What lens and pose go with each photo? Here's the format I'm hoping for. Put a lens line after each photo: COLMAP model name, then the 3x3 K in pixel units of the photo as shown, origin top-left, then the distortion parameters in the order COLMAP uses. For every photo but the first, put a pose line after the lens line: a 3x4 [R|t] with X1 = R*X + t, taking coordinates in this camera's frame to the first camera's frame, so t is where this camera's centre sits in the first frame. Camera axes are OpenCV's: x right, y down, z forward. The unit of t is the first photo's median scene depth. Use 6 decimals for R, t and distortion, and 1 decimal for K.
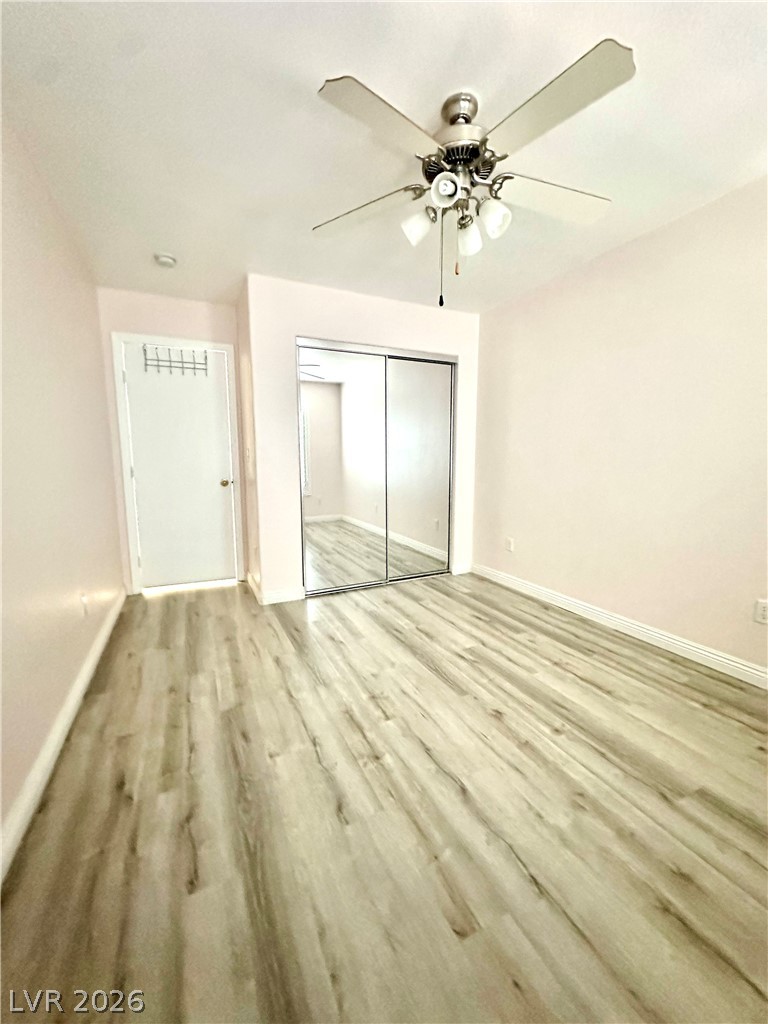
lens RADIAL K [[407.9, 0, 387.8], [0, 407.9, 510.2], [0, 0, 1]] dist [-0.002557, 0.000346]
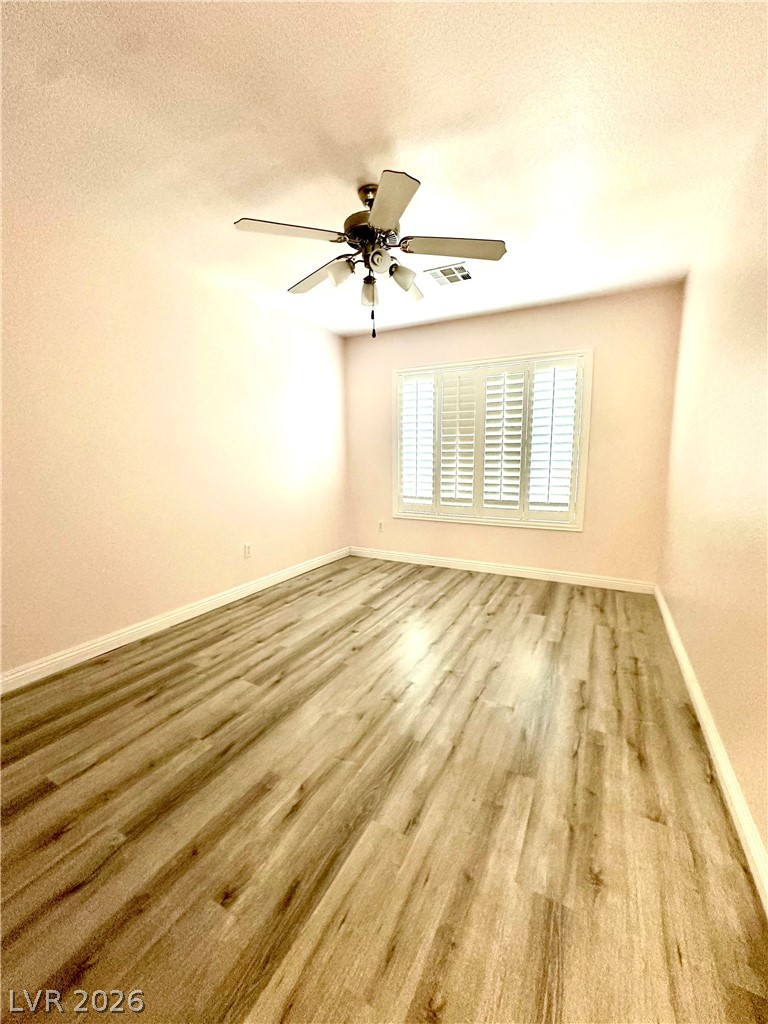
lens RADIAL K [[407.9, 0, 388.1], [0, 407.9, 513.3], [0, 0, 1]] dist [-0.002557, 0.000346]
pose [[-0.591674, -0.110289, 0.798598, -0.702457], [0.110916, 0.970041, 0.216143, -0.185822], [-0.798511, 0.216464, -0.561715, 1.341906]]
